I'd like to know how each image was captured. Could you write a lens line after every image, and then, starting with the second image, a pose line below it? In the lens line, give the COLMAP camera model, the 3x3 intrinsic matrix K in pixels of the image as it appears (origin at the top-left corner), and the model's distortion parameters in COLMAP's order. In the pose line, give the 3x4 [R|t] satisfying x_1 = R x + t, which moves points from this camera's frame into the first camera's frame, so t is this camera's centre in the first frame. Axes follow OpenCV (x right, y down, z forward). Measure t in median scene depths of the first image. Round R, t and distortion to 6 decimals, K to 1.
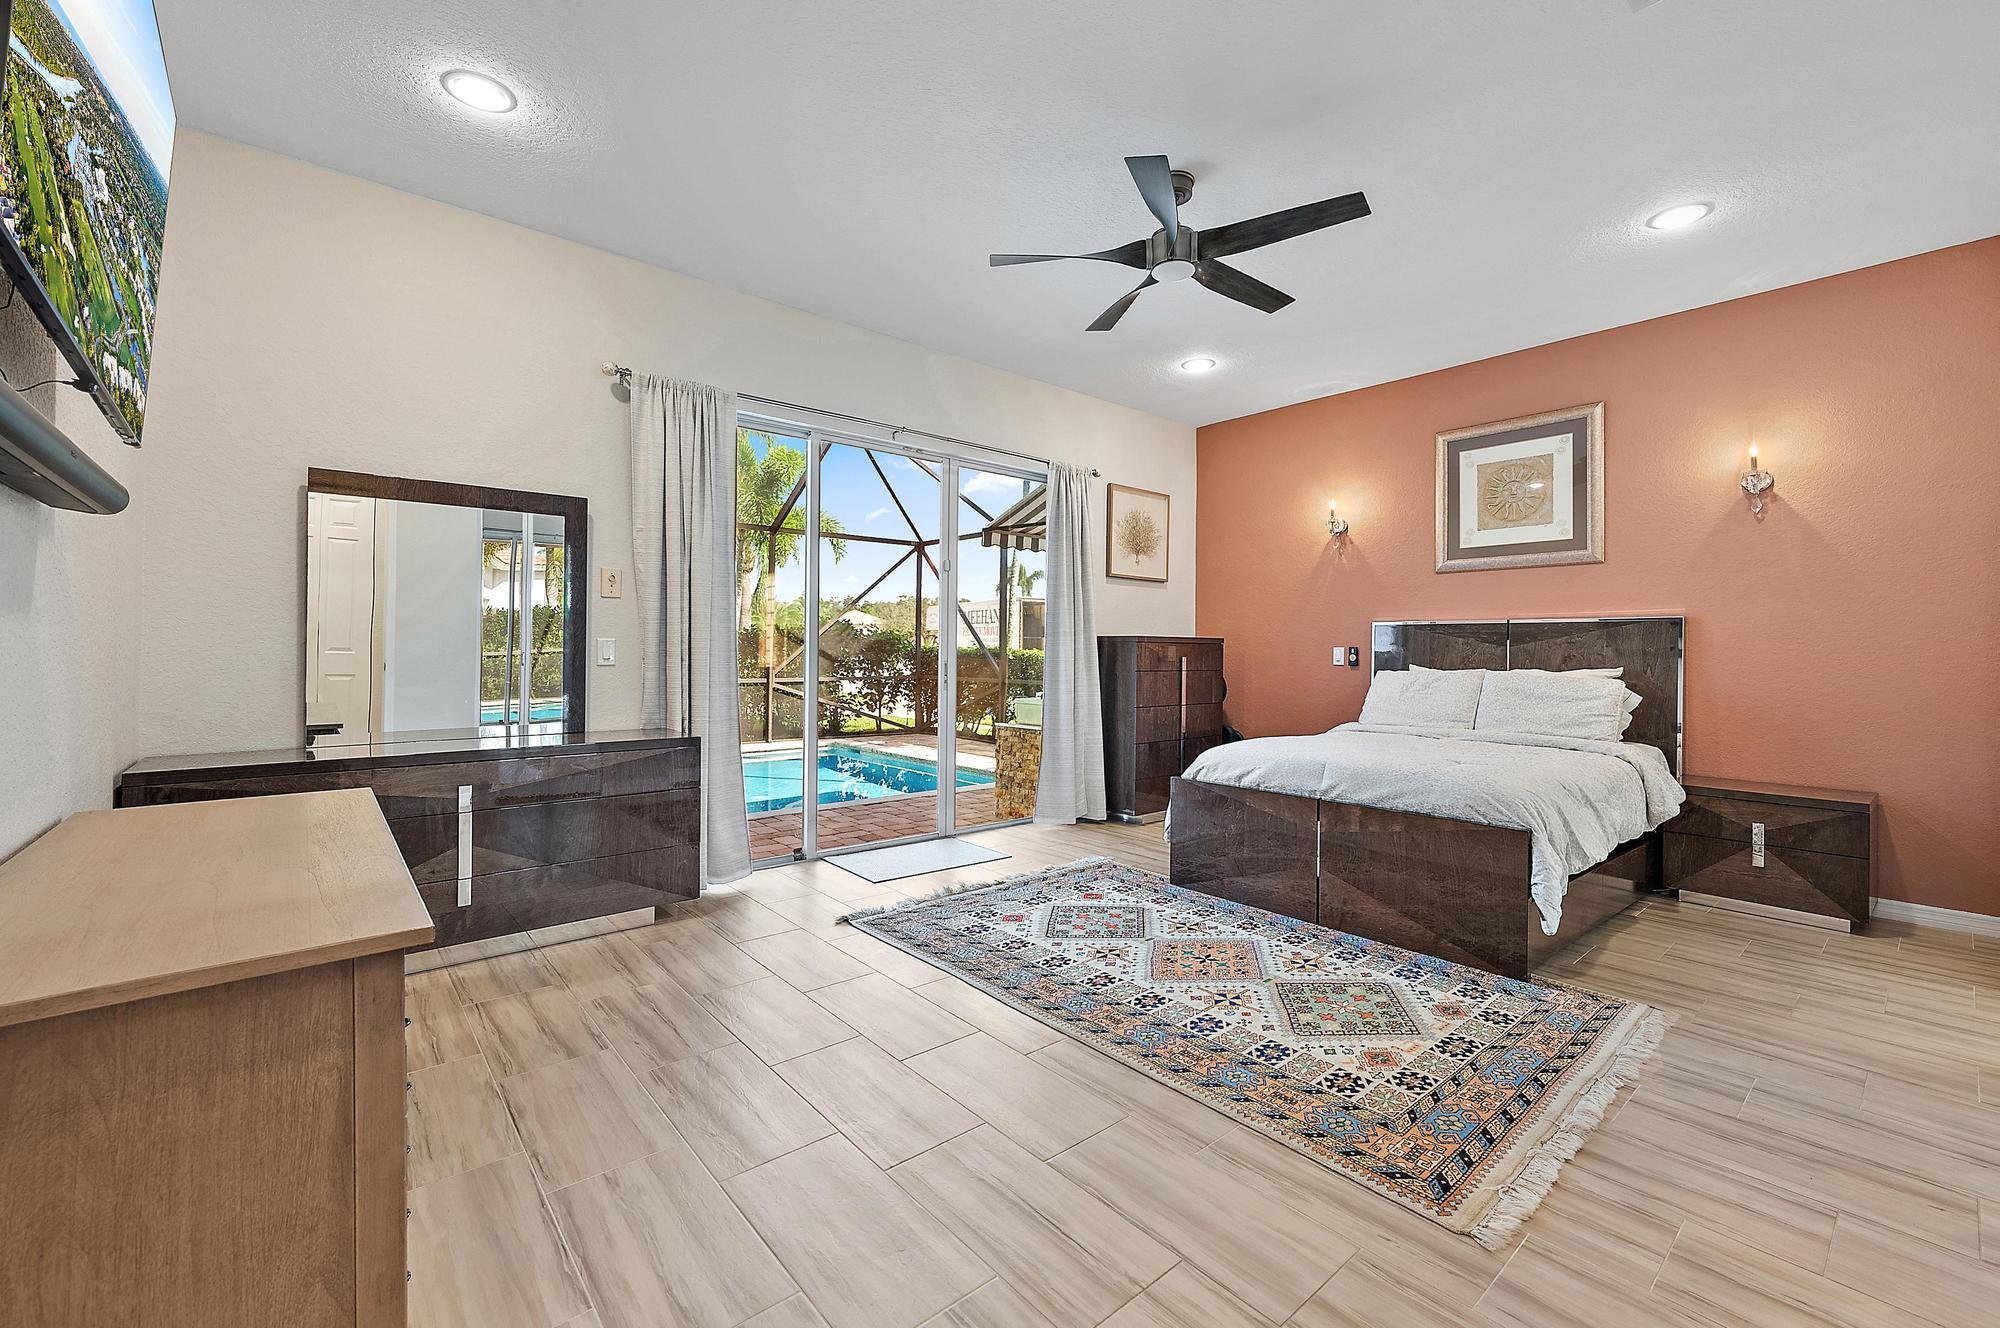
lens RADIAL K [[816.4, 0, 996.4], [0, 816.4, 654.2], [0, 0, 1]] dist [-0.007142, 0.001034]
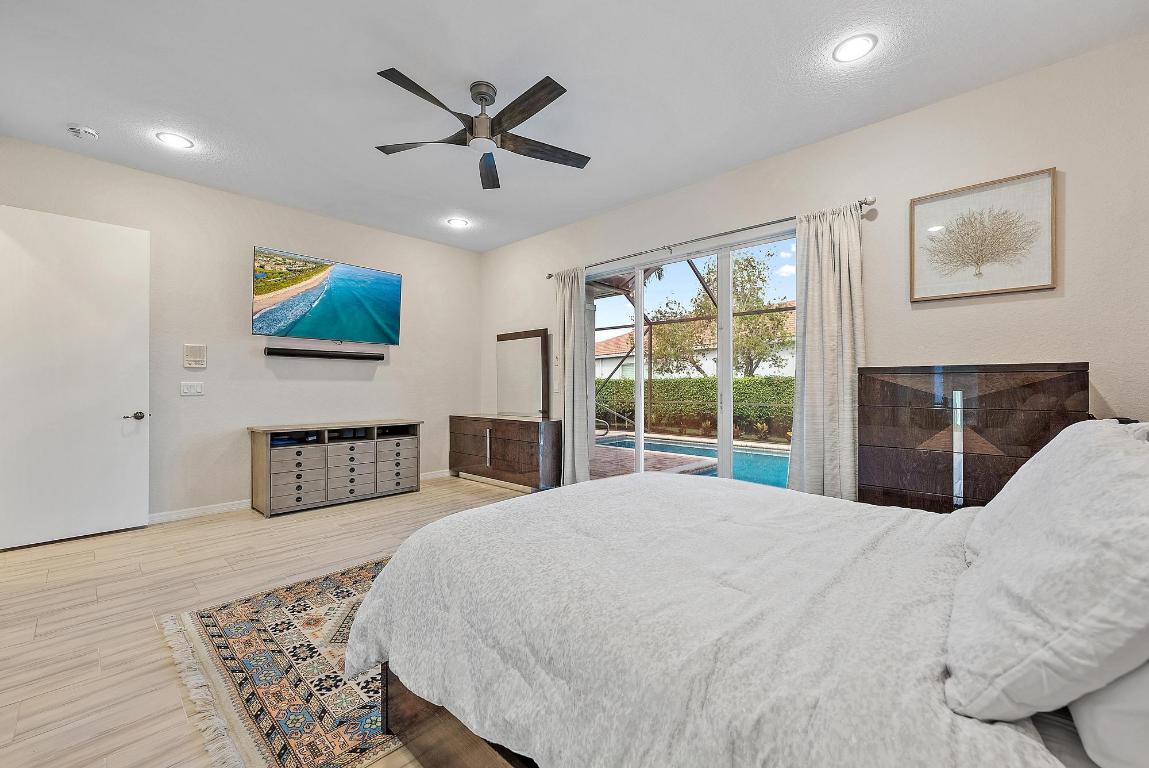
lens RADIAL K [[448.7, 0, 571.1], [0, 448.7, 386.2], [0, 0, 1]] dist [-0.005413, 0.000947]
pose [[0.130882, -0.010198, -0.991346, 1.450321], [-0.002574, 0.999940, -0.010627, 0.013022], [0.991395, 0.003943, 0.130848, 1.389397]]
